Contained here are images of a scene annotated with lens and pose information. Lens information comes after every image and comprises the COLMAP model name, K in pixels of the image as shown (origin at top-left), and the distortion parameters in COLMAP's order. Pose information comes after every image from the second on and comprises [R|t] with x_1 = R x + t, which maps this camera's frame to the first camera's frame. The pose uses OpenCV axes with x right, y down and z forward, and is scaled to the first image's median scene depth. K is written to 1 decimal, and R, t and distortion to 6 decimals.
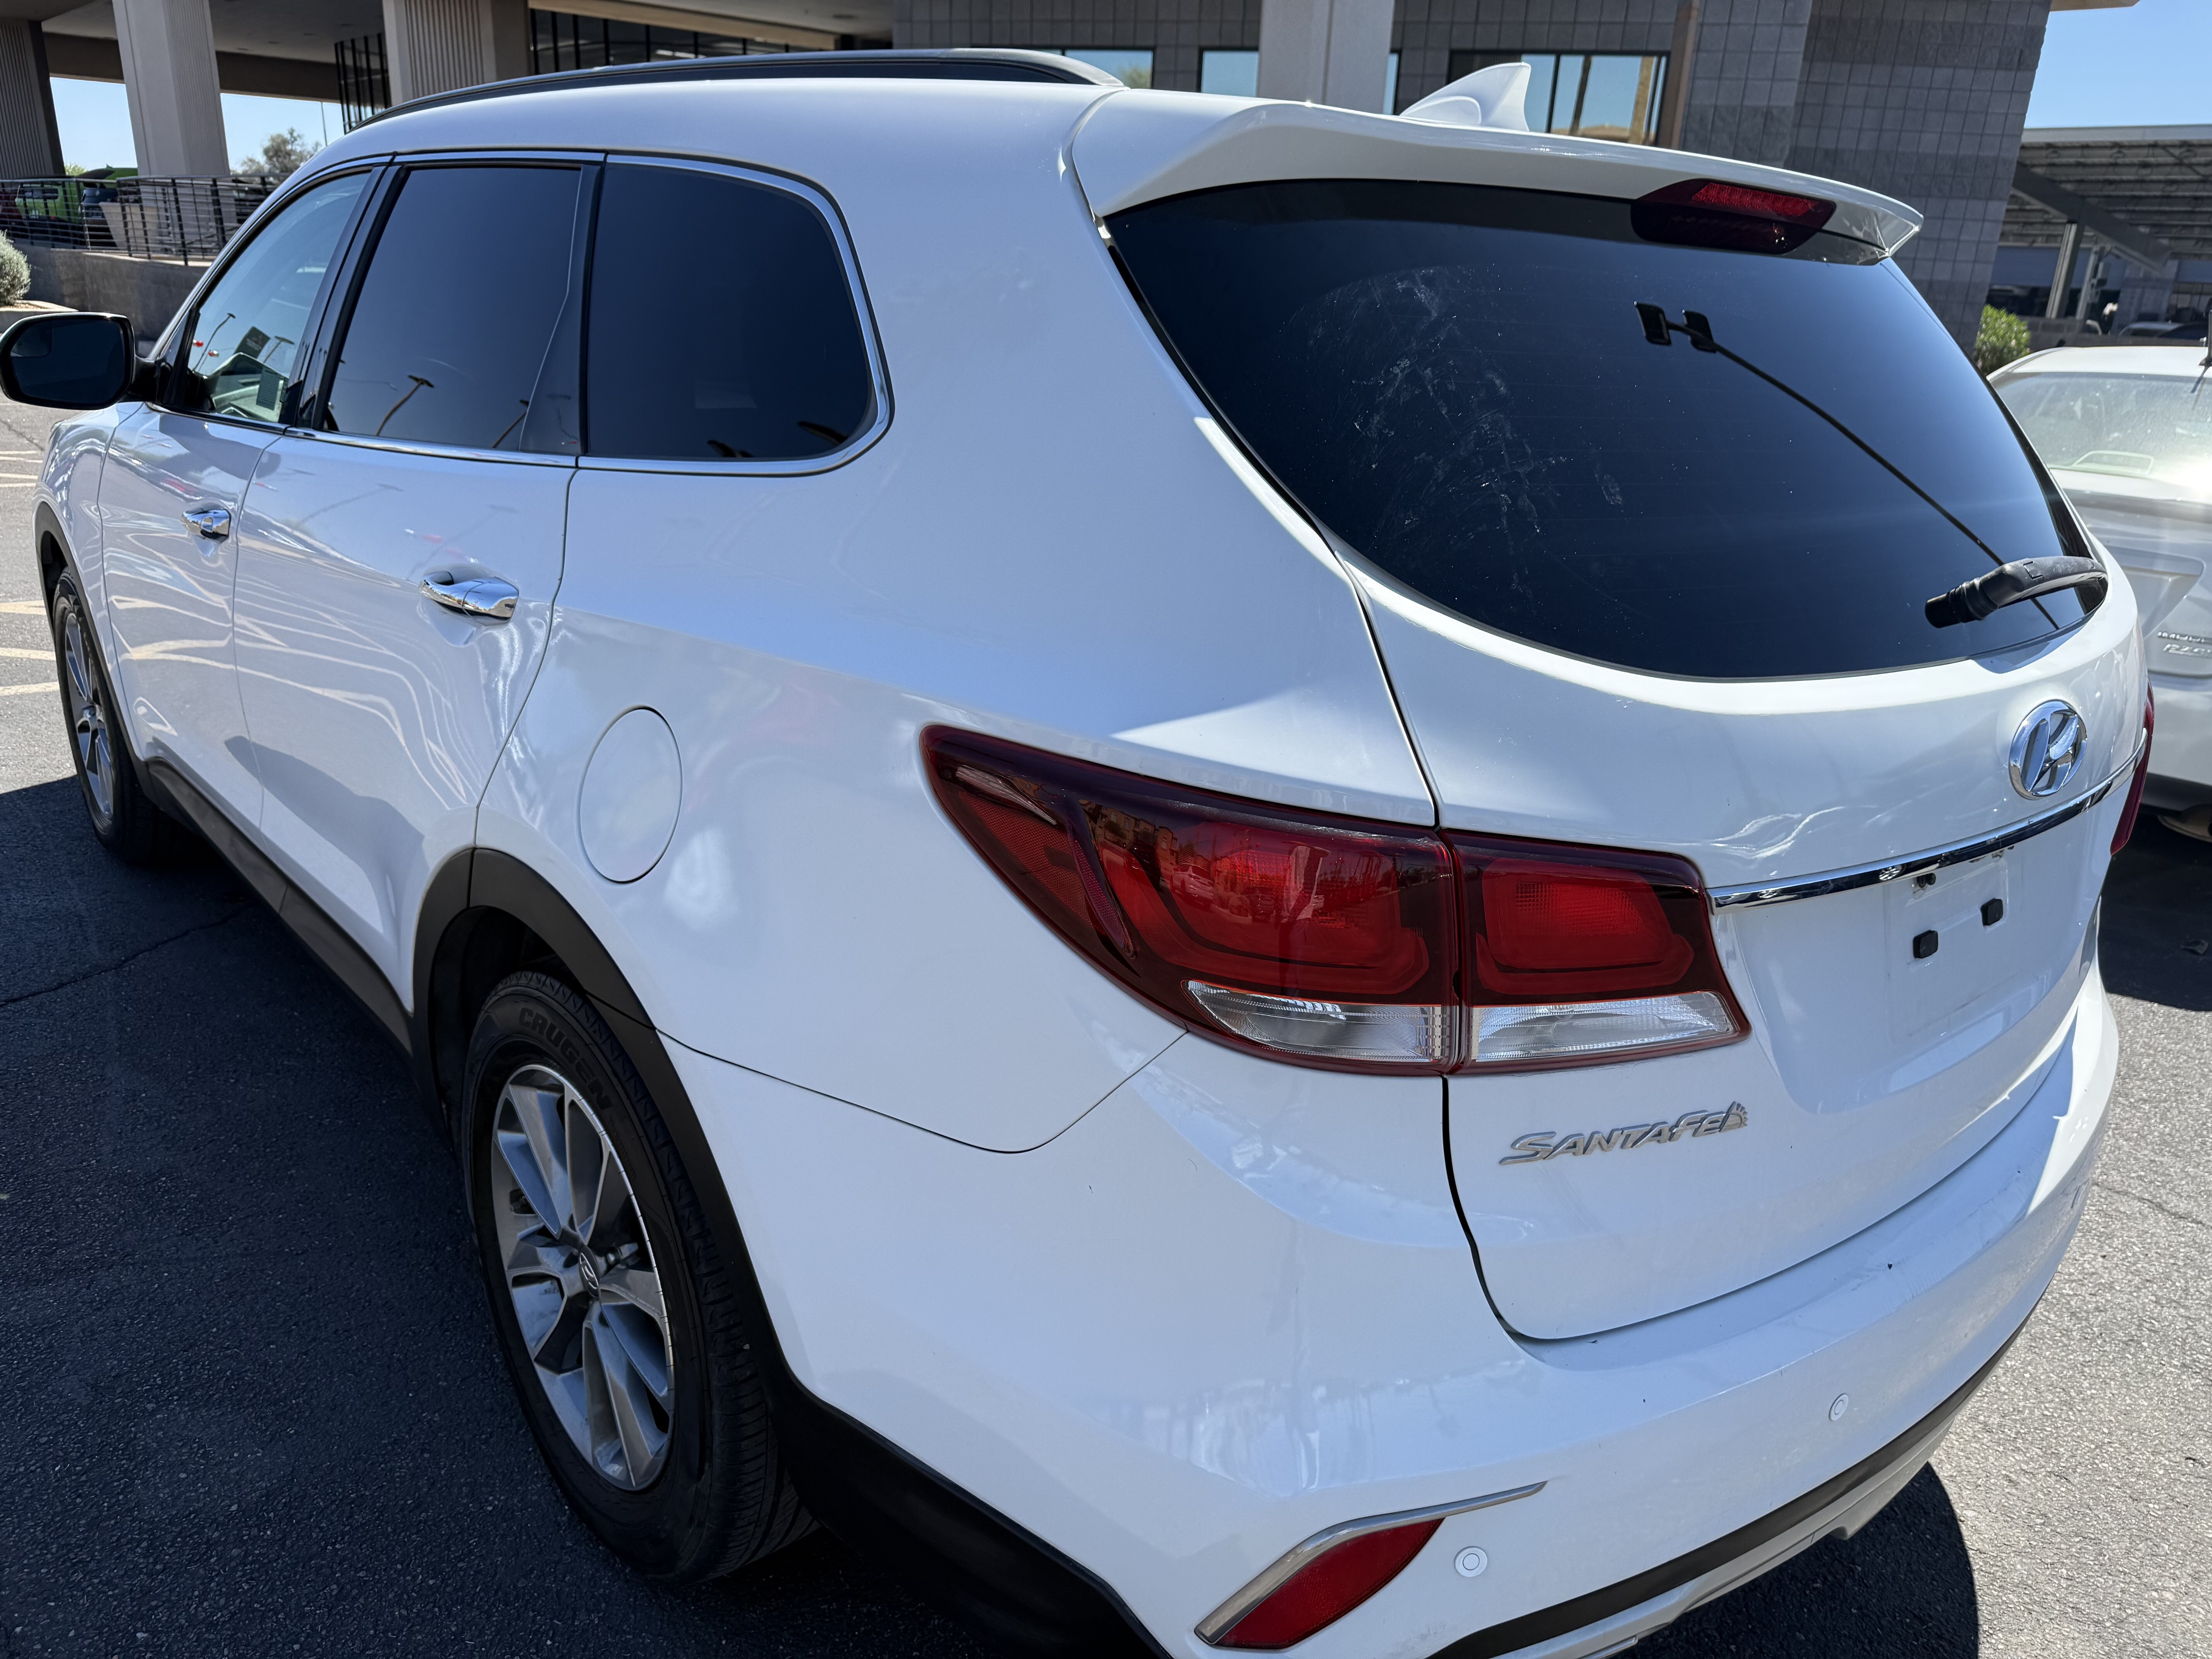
lens RADIAL K [[1569.7, 0, 1108.0], [0, 1569.7, 835.2], [0, 0, 1]] dist [-0.009067, -0.011341]
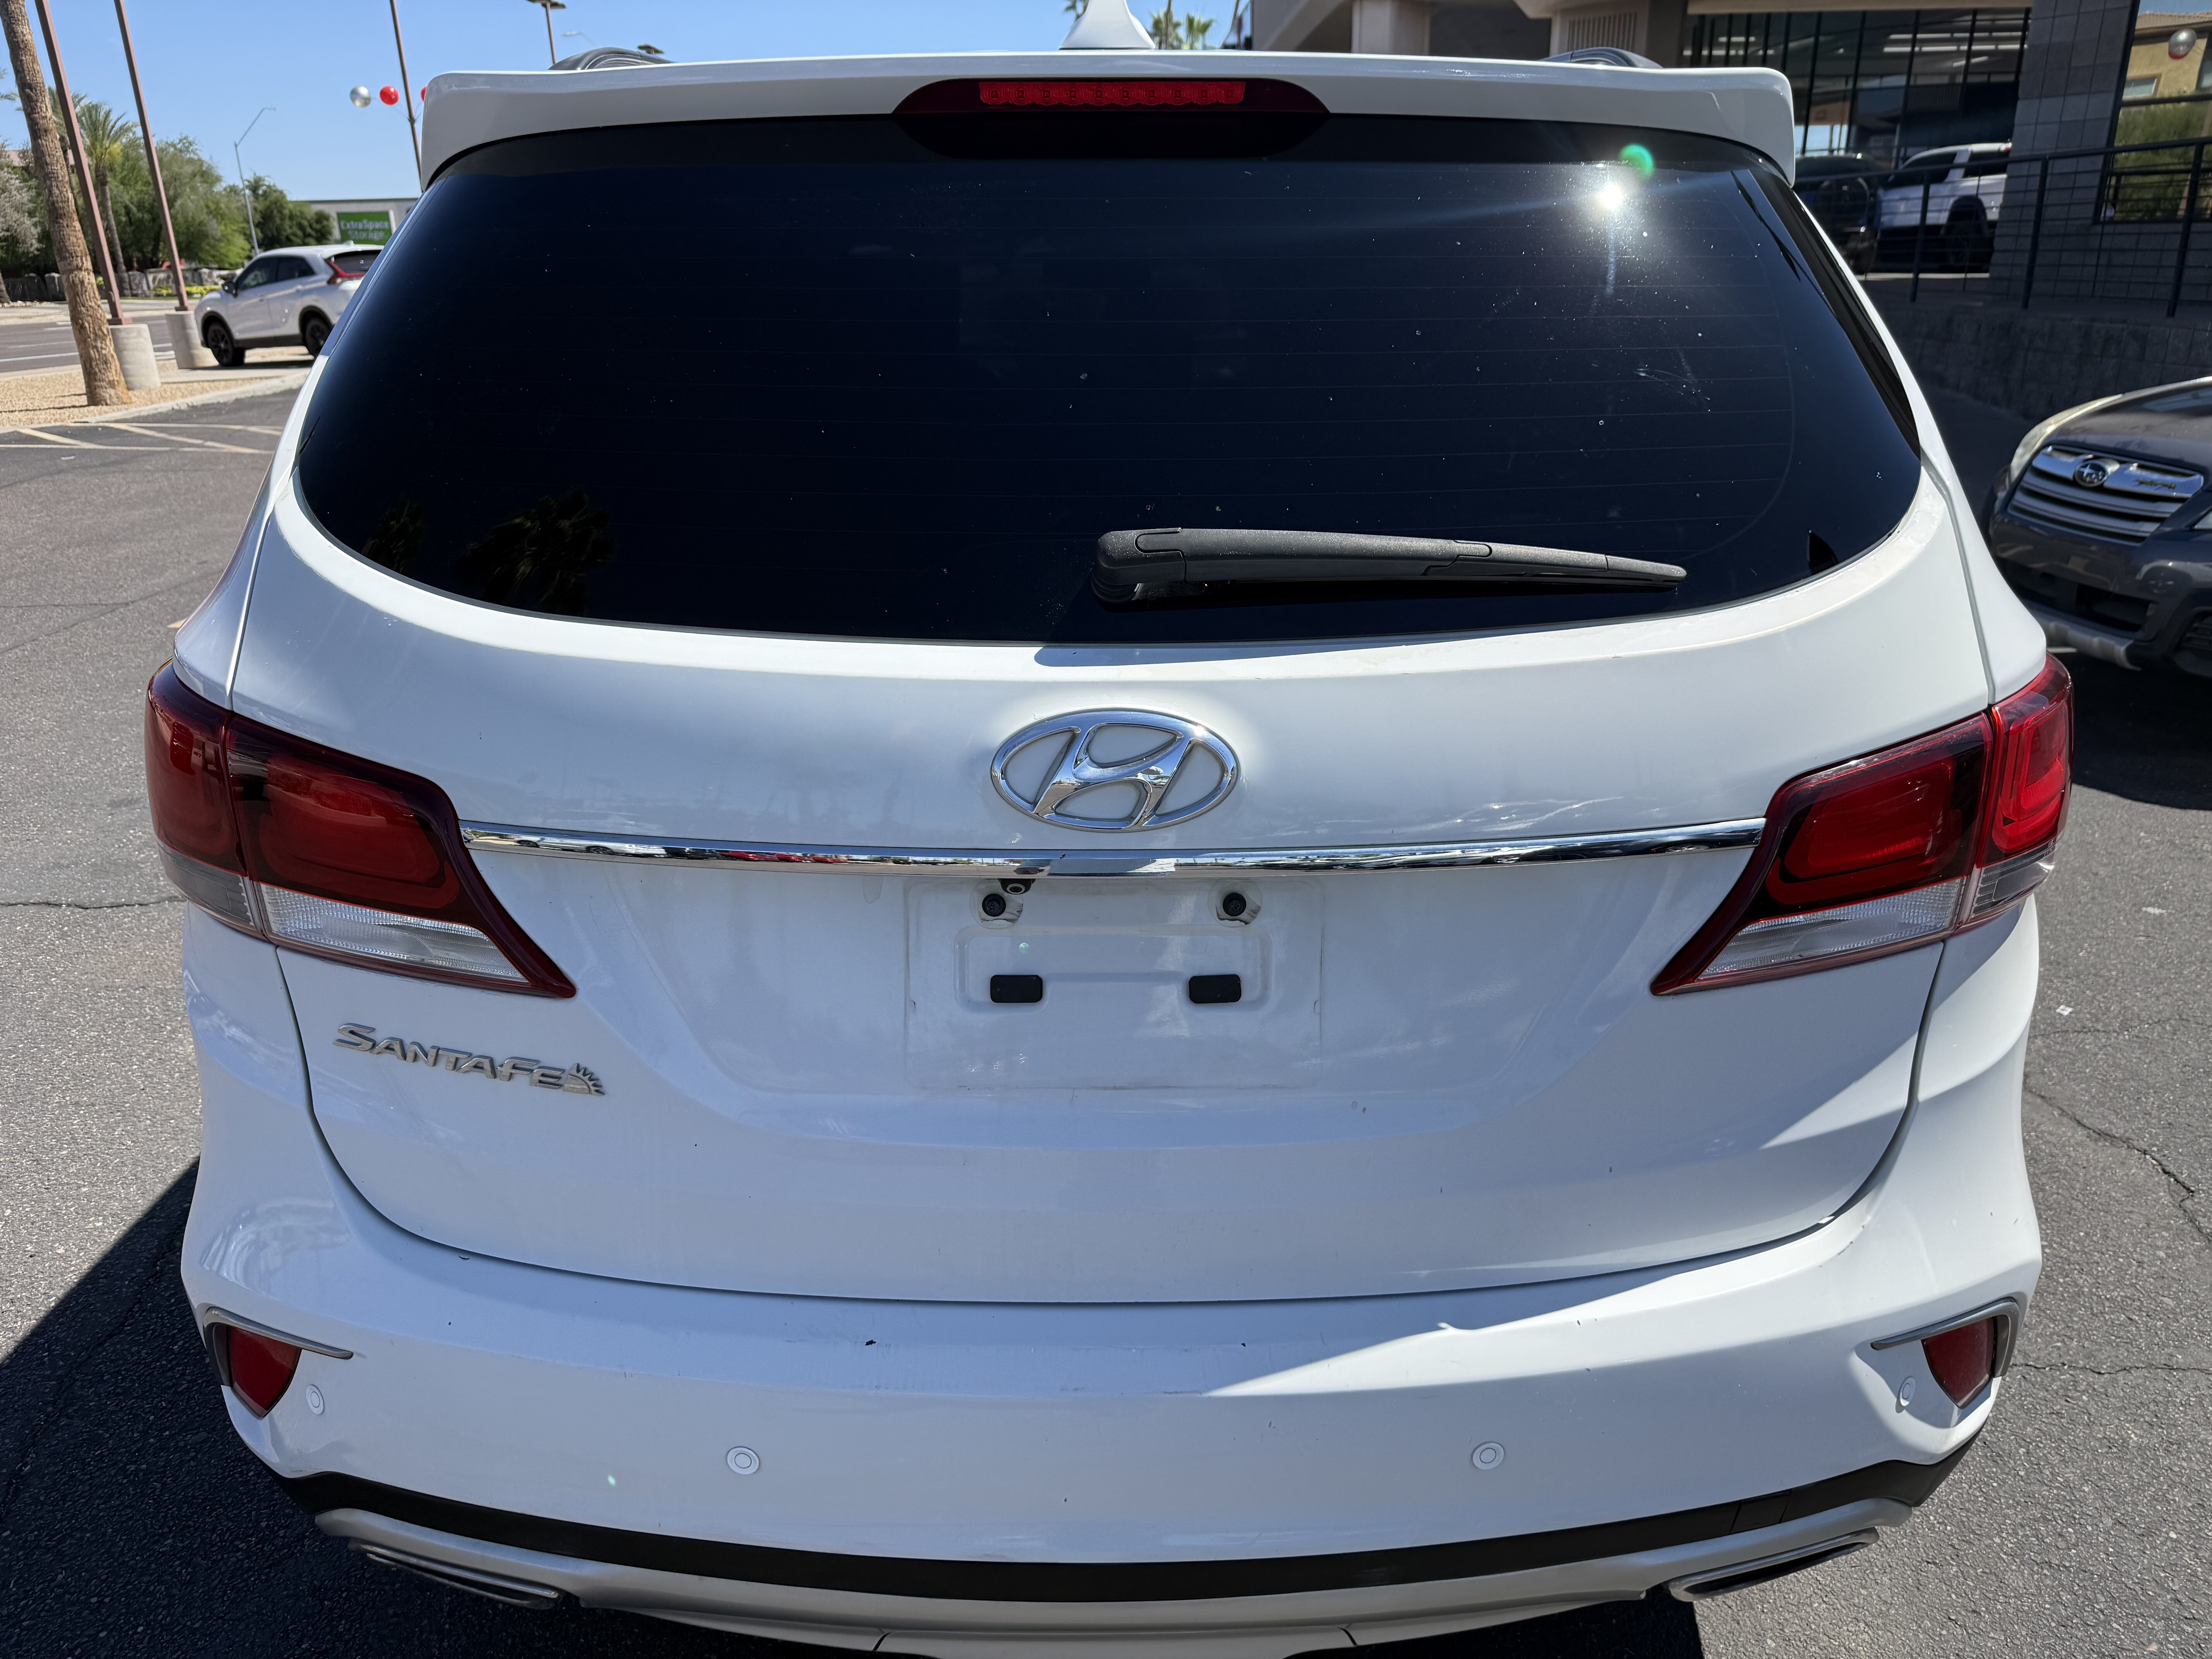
lens RADIAL K [[1569.7, 0, 1111.1], [0, 1569.7, 822.9], [0, 0, 1]] dist [-0.009067, -0.011341]
pose [[0.756565, 0.153854, -0.635562, 1.231867], [-0.161805, 0.985749, 0.046015, -0.069521], [0.633584, 0.068023, 0.770677, 0.466342]]
